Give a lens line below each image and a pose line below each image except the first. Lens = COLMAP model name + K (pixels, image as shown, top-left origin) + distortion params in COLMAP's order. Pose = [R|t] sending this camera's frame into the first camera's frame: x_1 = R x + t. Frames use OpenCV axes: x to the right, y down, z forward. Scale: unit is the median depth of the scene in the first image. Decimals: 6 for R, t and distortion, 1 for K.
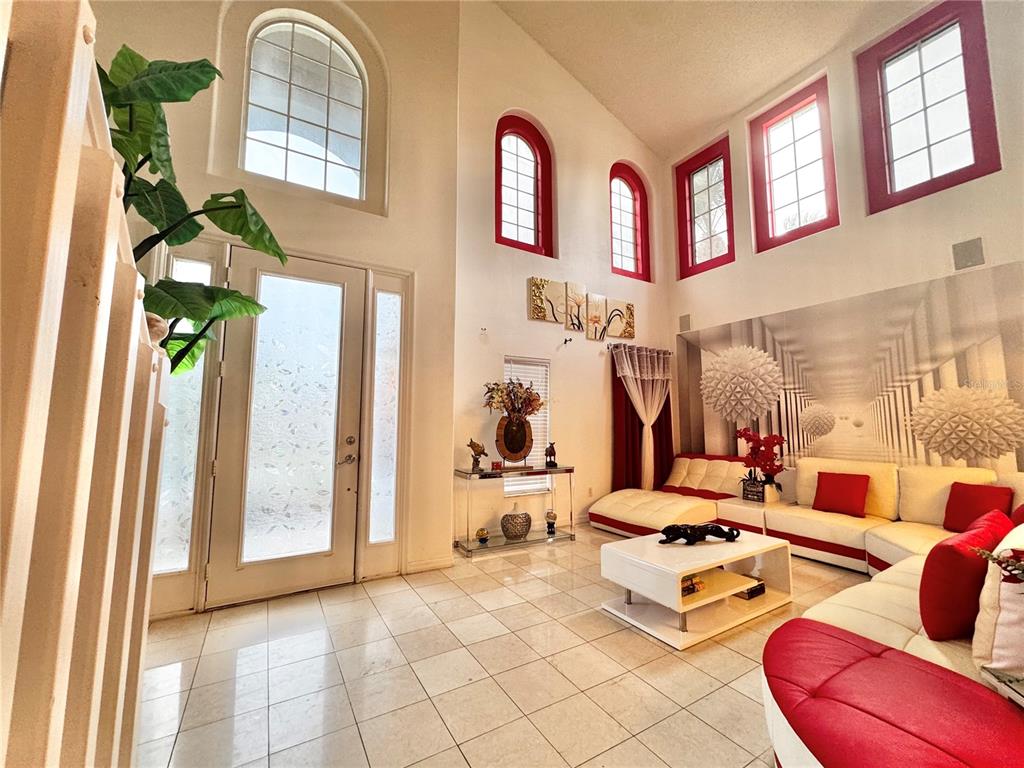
lens RADIAL K [[407.5, 0, 510.9], [0, 407.5, 385.0], [0, 0, 1]] dist [-0.006244, 0.000824]
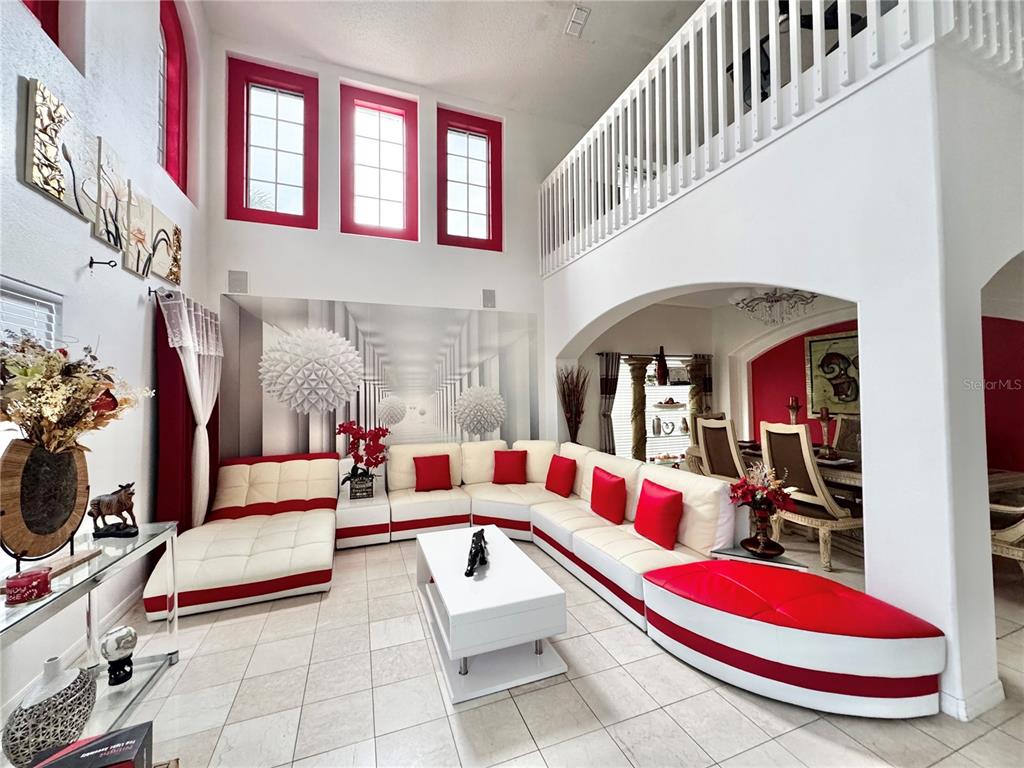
lens RADIAL K [[407.5, 0, 514.3], [0, 407.5, 382.8], [0, 0, 1]] dist [-0.006244, 0.000824]
pose [[0.170282, 0.021893, 0.985152, -0.258654], [-0.079650, 0.996788, -0.008384, -0.003691], [-0.982171, -0.077040, 0.171479, 0.461327]]
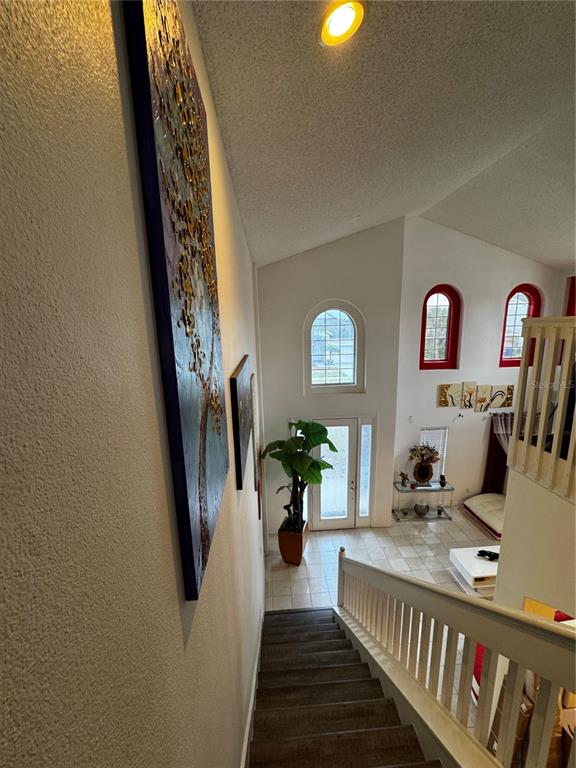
lens RADIAL K [[305.6, 0, 288.9], [0, 305.6, 383.2], [0, 0, 1]] dist [-0.006244, 0.000824]
pose [[0.894545, 0.065945, -0.442088, 0.049190], [0.058951, 0.963011, 0.262935, -0.690828], [0.443074, -0.261268, 0.857569, -0.488853]]
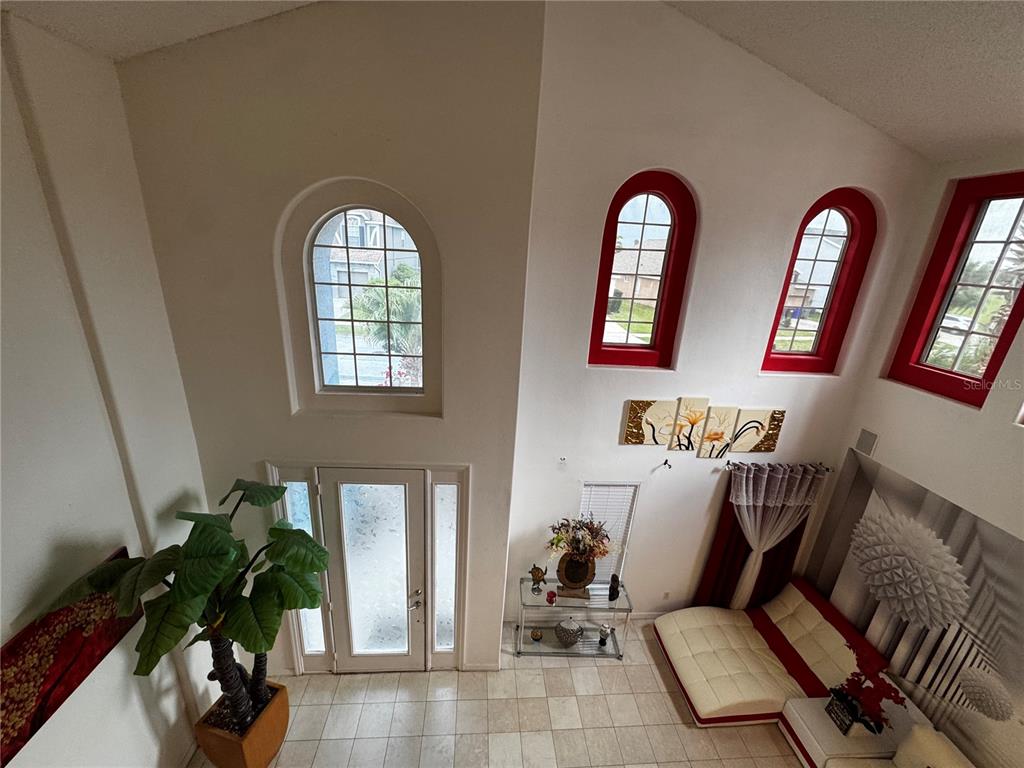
lens RADIAL K [[407.5, 0, 511.0], [0, 407.5, 382.8], [0, 0, 1]] dist [-0.006244, 0.000824]
pose [[0.893391, 0.192136, -0.406123, 0.171617], [-0.019318, 0.919535, 0.392534, -0.646344], [0.448864, -0.342841, 0.825216, 0.201744]]
